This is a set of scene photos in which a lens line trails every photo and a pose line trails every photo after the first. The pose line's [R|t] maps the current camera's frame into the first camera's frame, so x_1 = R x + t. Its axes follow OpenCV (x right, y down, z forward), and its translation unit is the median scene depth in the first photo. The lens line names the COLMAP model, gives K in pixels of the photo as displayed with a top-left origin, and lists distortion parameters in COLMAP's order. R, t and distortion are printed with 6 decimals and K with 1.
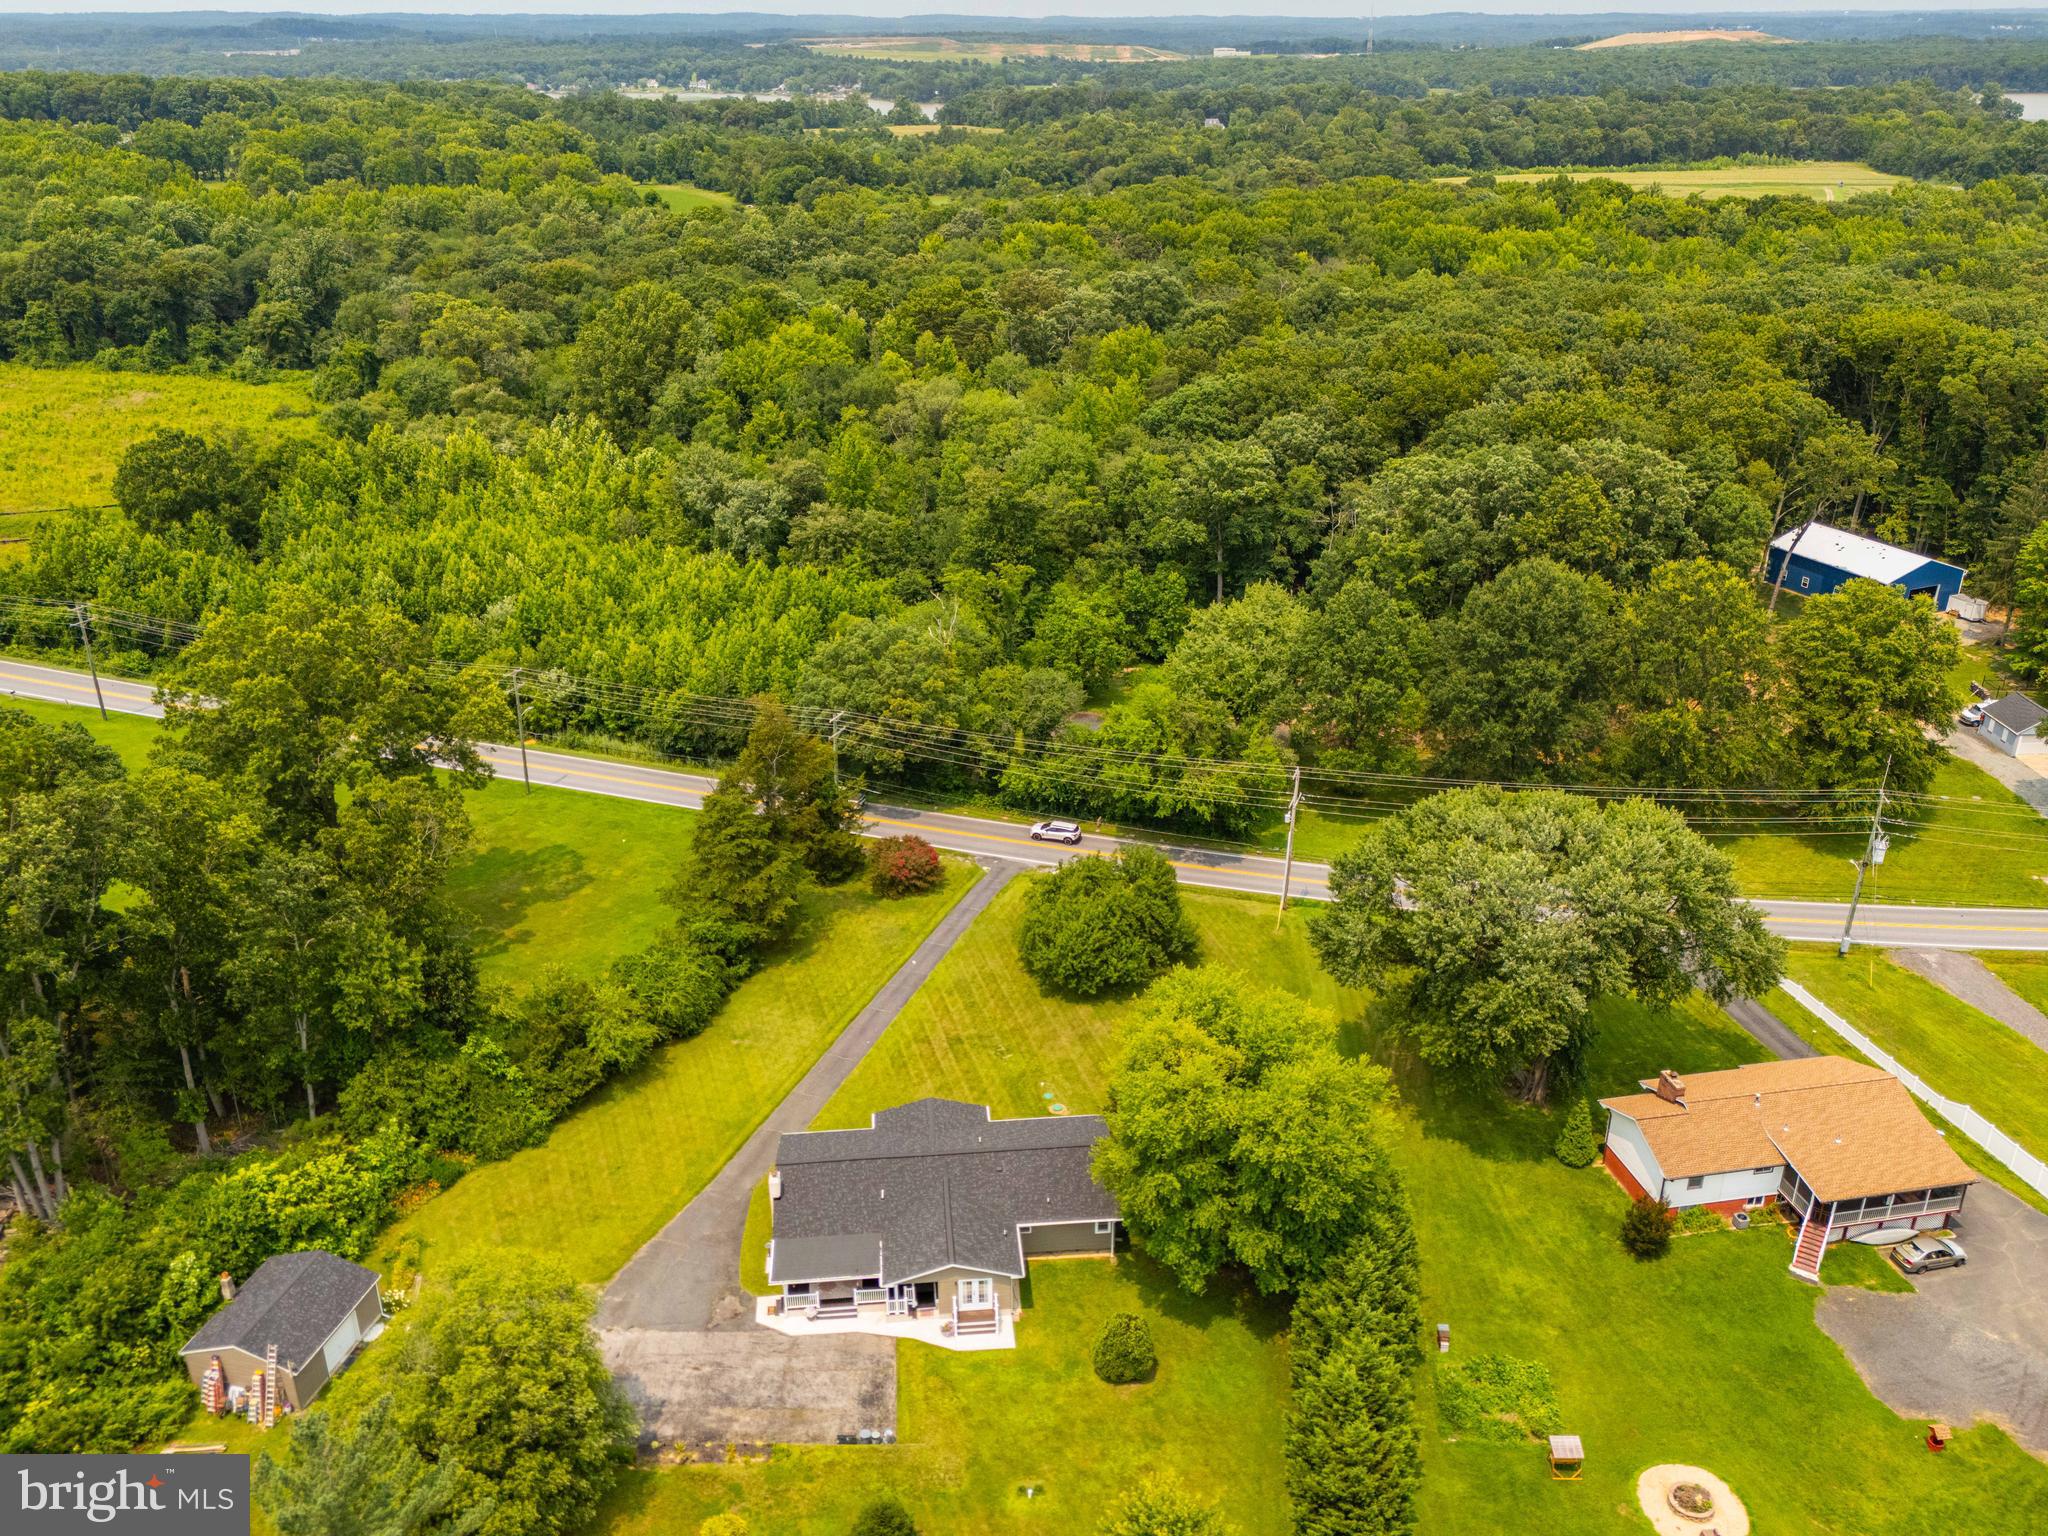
lens RADIAL K [[1587.4, 0, 1024.0], [0, 1587.4, 768.0], [0, 0, 1]] dist [0.083670, -0.101649]
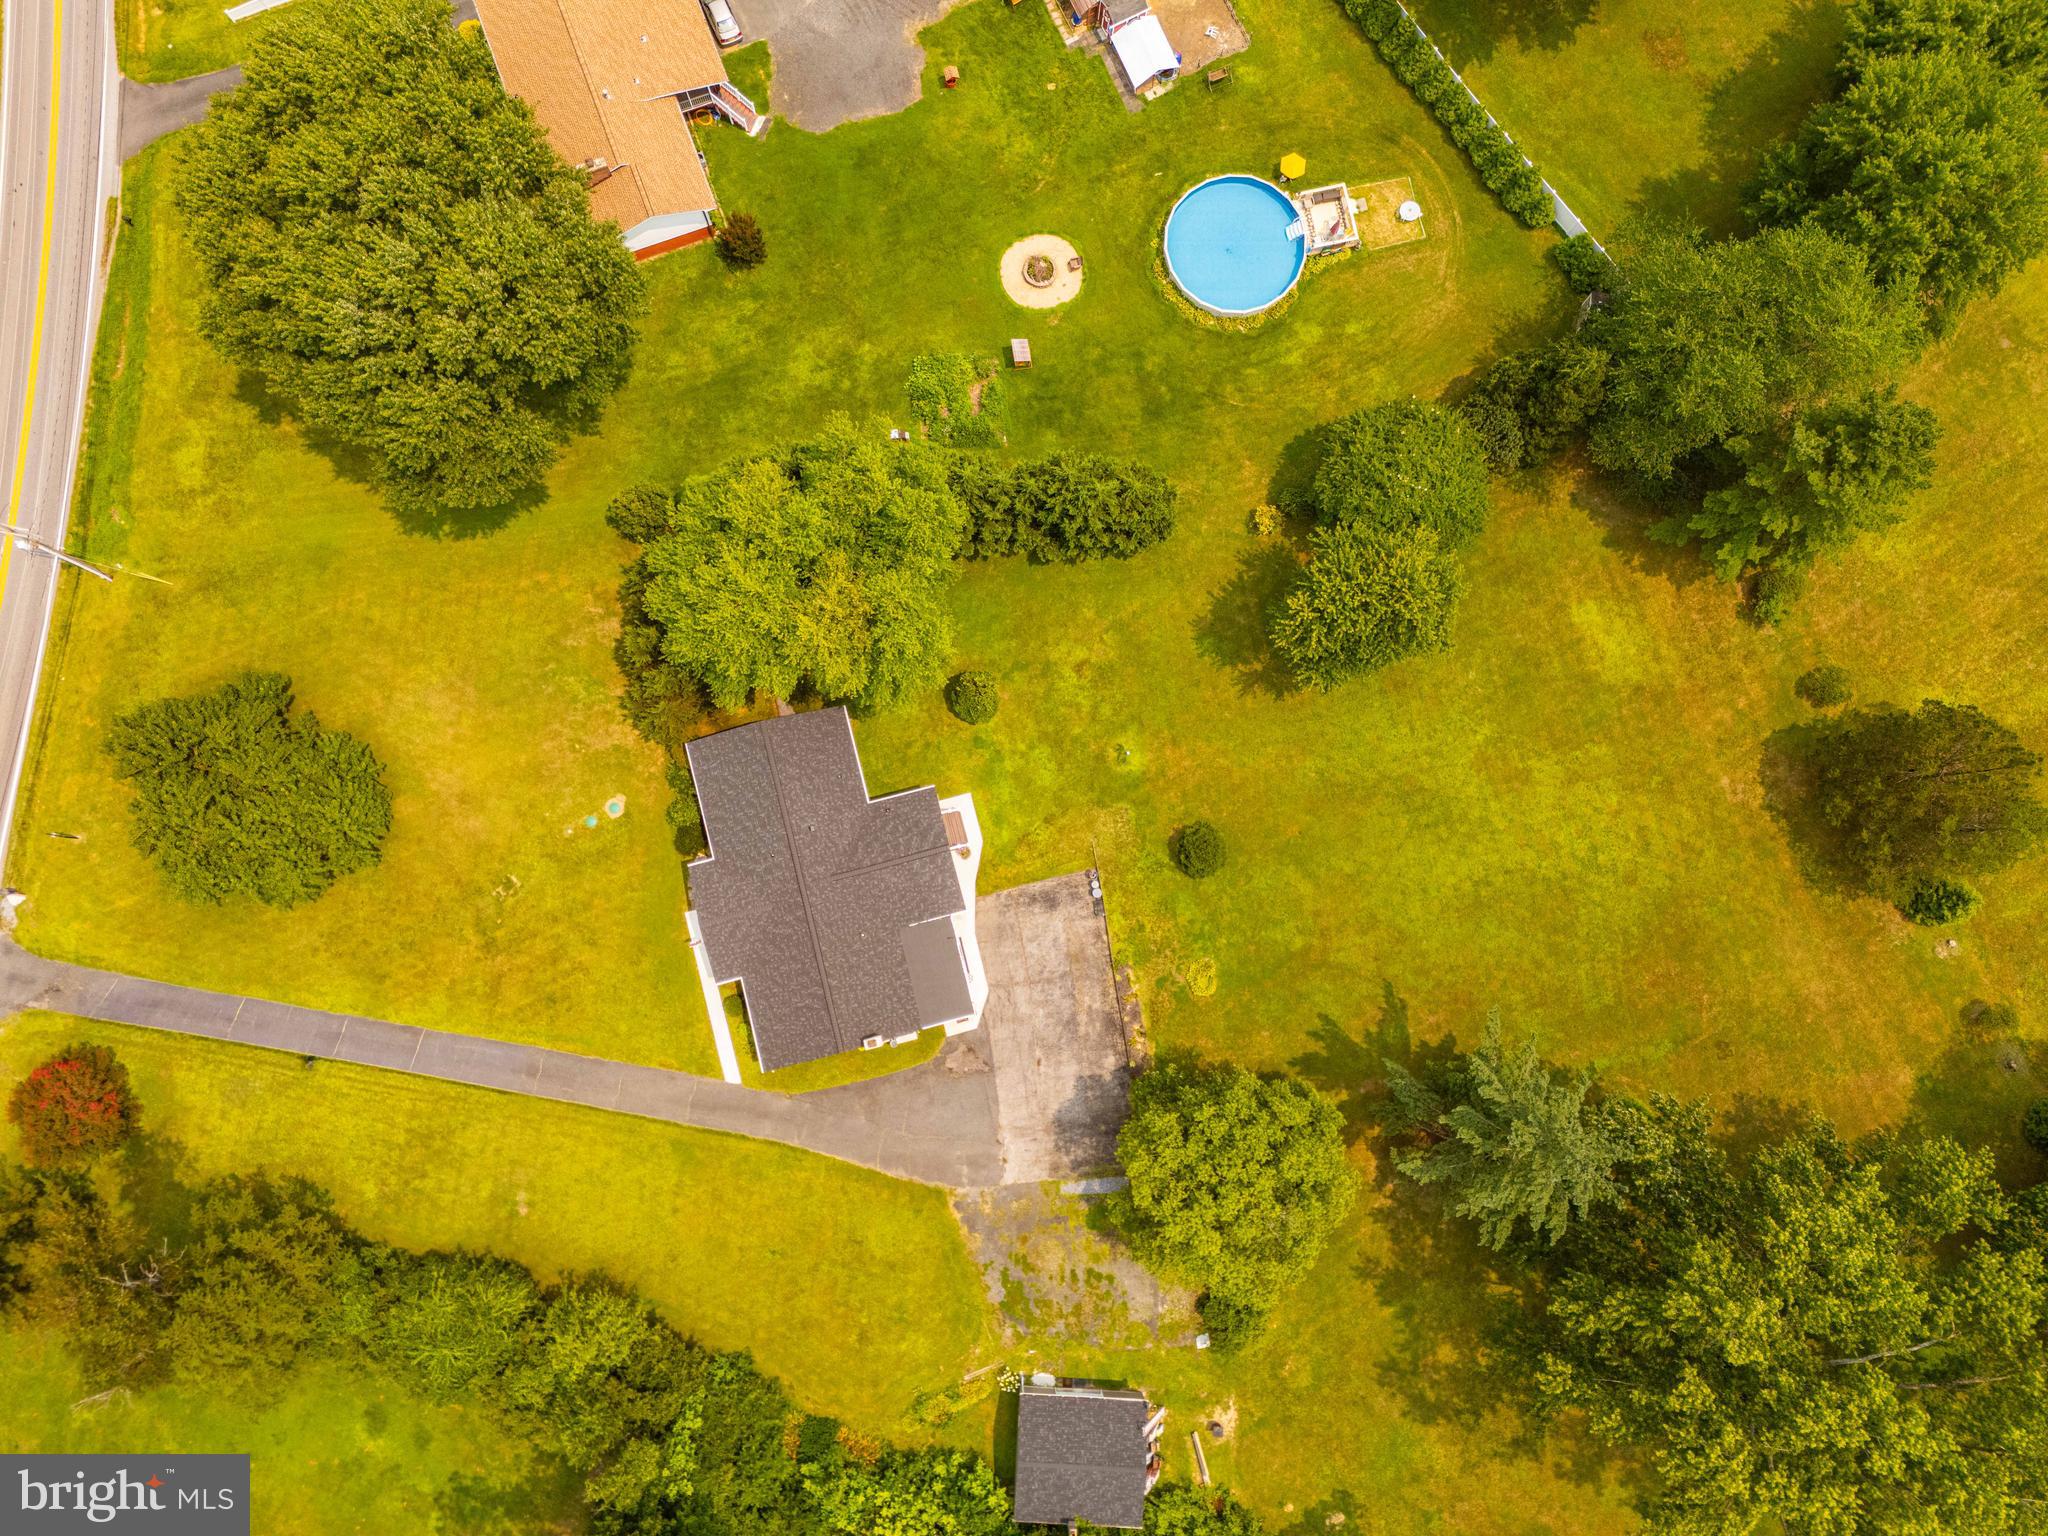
lens RADIAL K [[1498.4, 0, 1024.0], [0, 1498.4, 768.0], [0, 0, 1]] dist [0.040928, -0.026653]
pose [[-0.166793, -0.978988, 0.117313, -0.097975], [0.384766, 0.044920, 0.921920, -0.496027], [-0.907819, 0.198908, 0.369189, 0.459329]]
